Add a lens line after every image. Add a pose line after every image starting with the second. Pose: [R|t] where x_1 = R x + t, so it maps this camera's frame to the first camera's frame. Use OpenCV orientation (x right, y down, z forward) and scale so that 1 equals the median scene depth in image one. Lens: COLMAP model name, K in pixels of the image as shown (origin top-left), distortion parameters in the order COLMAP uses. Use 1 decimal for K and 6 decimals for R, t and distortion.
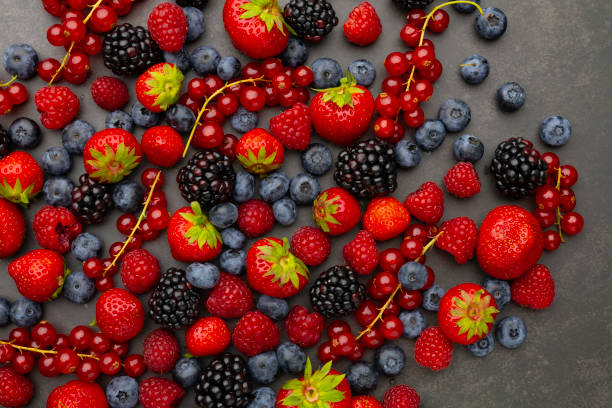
lens RADIAL K [[1044.0, 0, 306.7], [0, 1044.0, 191.2], [0, 0, 1]] dist [0.005253, 0.012261]
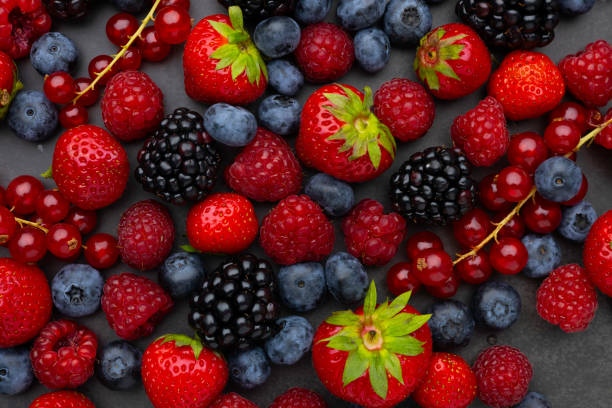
lens RADIAL K [[1104.7, 0, 306.0], [0, 1104.7, 204.0], [0, 0, 1]] dist [-0.032761, -0.022274]
pose [[0.987762, 0.155937, 0.003146, -0.048608], [-0.155875, 0.986264, 0.054642, 0.082920], [0.005418, -0.054463, 0.998501, 0.332018]]
